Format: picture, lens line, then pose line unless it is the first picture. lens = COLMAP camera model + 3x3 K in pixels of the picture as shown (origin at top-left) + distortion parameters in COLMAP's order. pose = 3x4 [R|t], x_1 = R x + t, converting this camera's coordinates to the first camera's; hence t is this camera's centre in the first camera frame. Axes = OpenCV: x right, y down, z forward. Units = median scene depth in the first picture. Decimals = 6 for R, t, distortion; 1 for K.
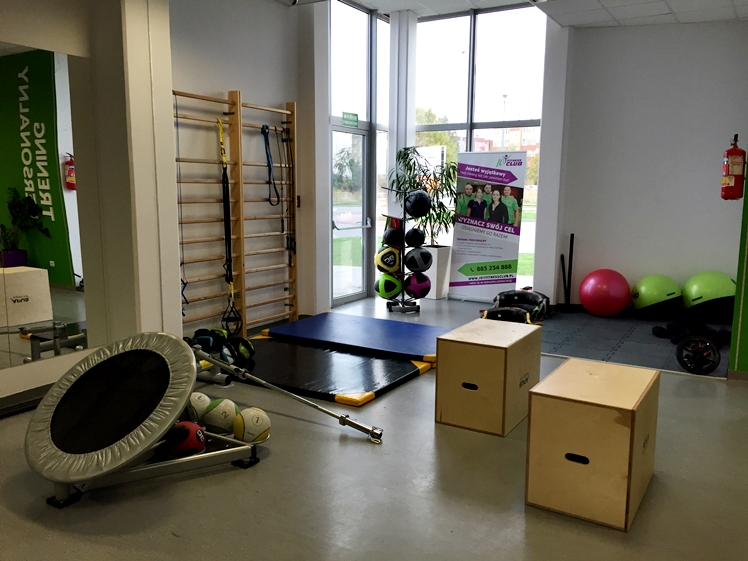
lens RADIAL K [[637.5, 0, 370.3], [0, 637.5, 280.0], [0, 0, 1]] dist [0.082762, -0.115748]
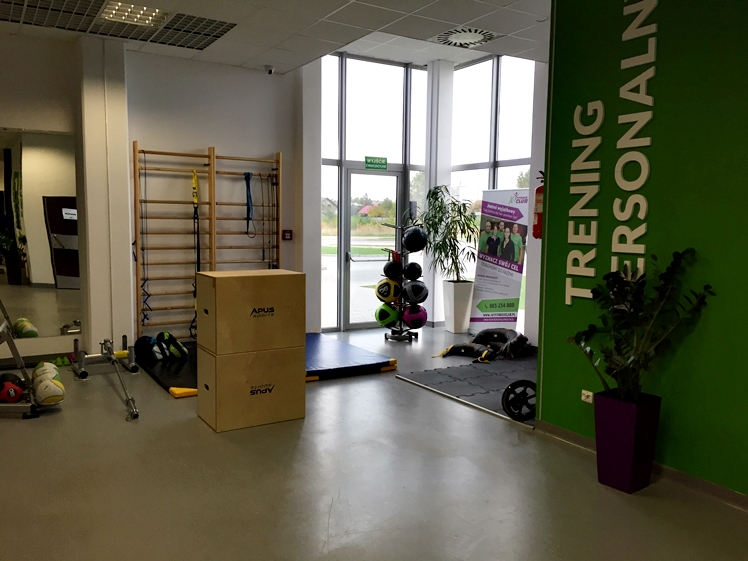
lens RADIAL K [[637.5, 0, 370.3], [0, 637.5, 276.8], [0, 0, 1]] dist [0.082762, -0.115748]
pose [[0.884410, 0.047866, -0.464250, 0.476759], [-0.075604, 0.996282, -0.041307, -0.007109], [0.460547, 0.071631, 0.884740, 0.029033]]
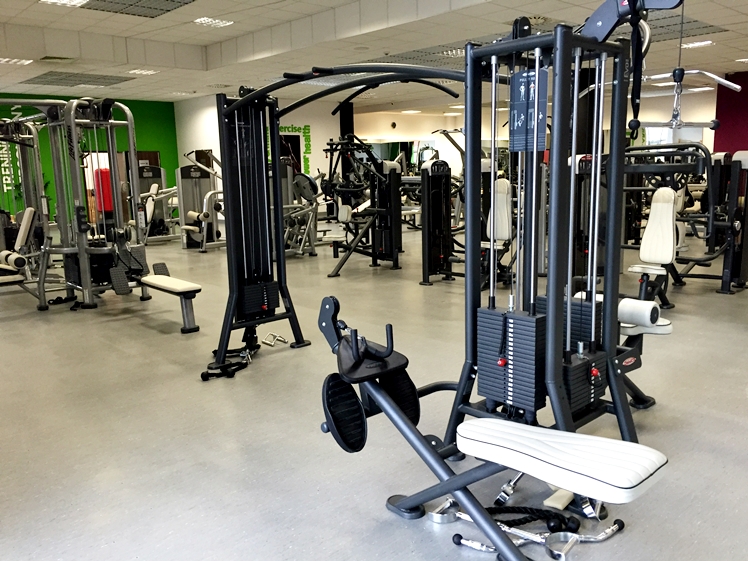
lens RADIAL K [[637.5, 0, 375.2], [0, 637.5, 279.2], [0, 0, 1]] dist [0.082762, -0.115748]
pose [[0.281466, -0.178013, 0.942915, -1.170009], [0.161267, 0.977441, 0.136392, 0.148834], [-0.945923, 0.113671, 0.303824, -0.999953]]
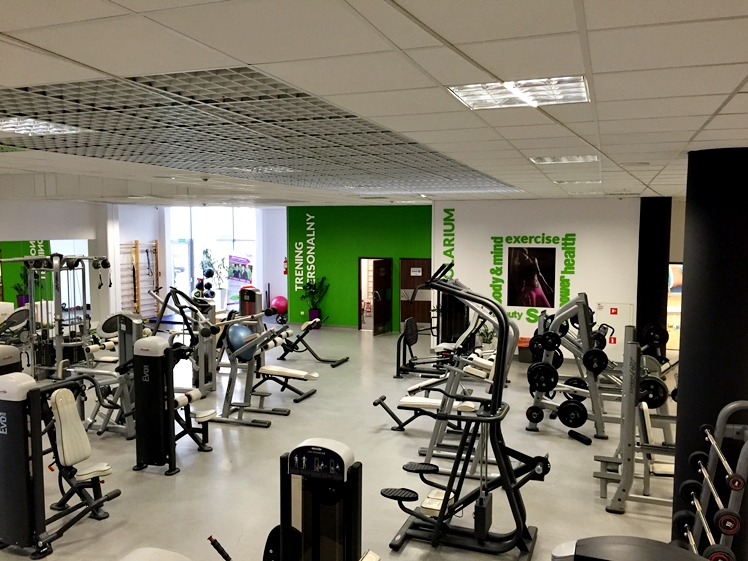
lens RADIAL K [[637.5, 0, 374.1], [0, 637.5, 279.3], [0, 0, 1]] dist [0.082762, -0.115748]
pose [[0.980490, -0.017075, 0.195825, 0.209985], [0.029421, 0.997746, -0.060311, 0.079365], [-0.194354, 0.064896, 0.978782, -1.580035]]
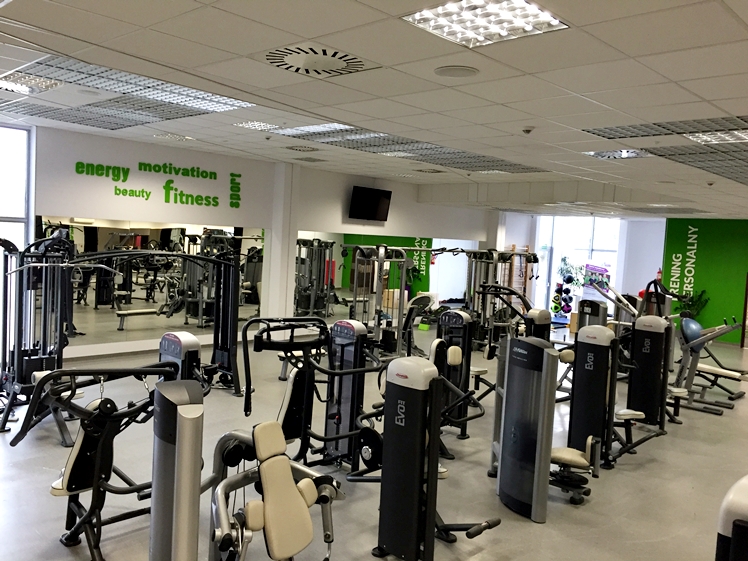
lens RADIAL K [[637.5, 0, 370.8], [0, 637.5, 276.1], [0, 0, 1]] dist [0.082762, -0.115748]
pose [[0.972365, 0.062544, -0.224933, -0.126098], [-0.082480, 0.993349, -0.080347, 0.153009], [0.218411, 0.096679, 0.971056, -1.774308]]
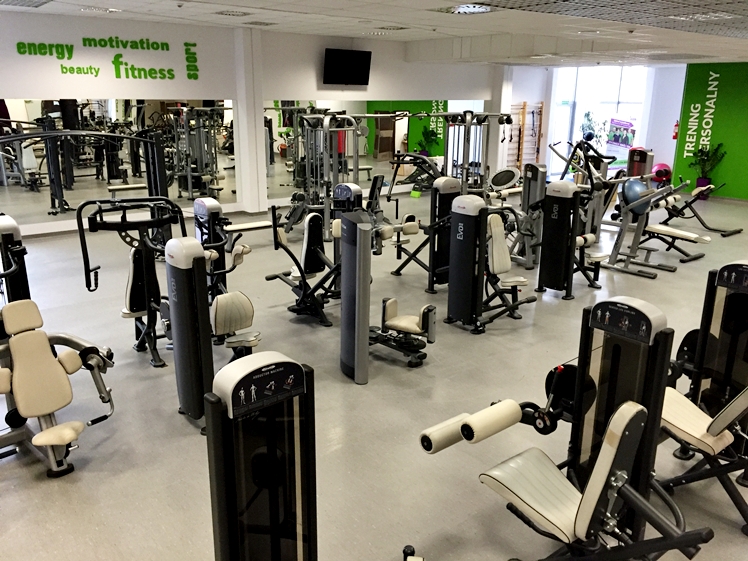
lens RADIAL K [[637.5, 0, 372.5], [0, 637.5, 277.4], [0, 0, 1]] dist [0.082762, -0.115748]
pose [[0.941005, 0.096018, -0.324485, 0.143491], [-0.052368, 0.988668, 0.140689, 0.119877], [0.334316, -0.115397, 0.935370, -1.710102]]
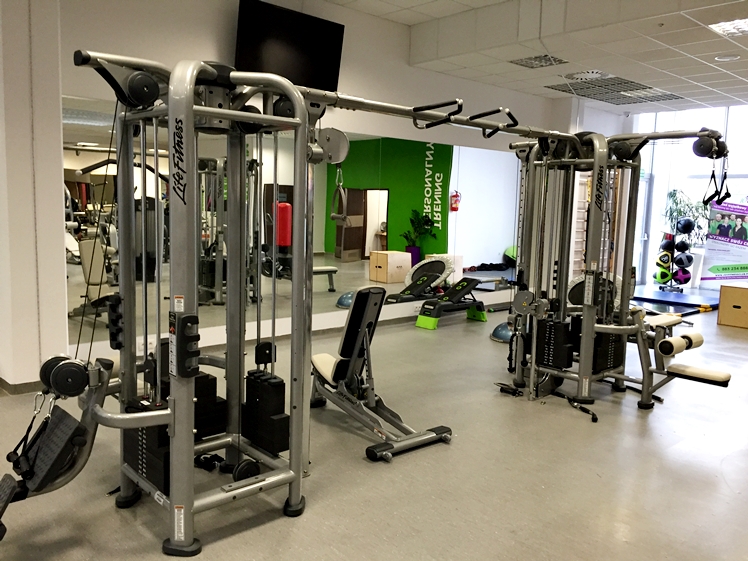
lens RADIAL K [[637.5, 0, 364.2], [0, 637.5, 273.4], [0, 0, 1]] dist [0.082762, -0.115748]
pose [[0.958200, 0.053136, -0.281121, -0.224550], [-0.063907, 0.997526, -0.029281, 0.095650], [0.278870, 0.046023, 0.959225, -0.744240]]
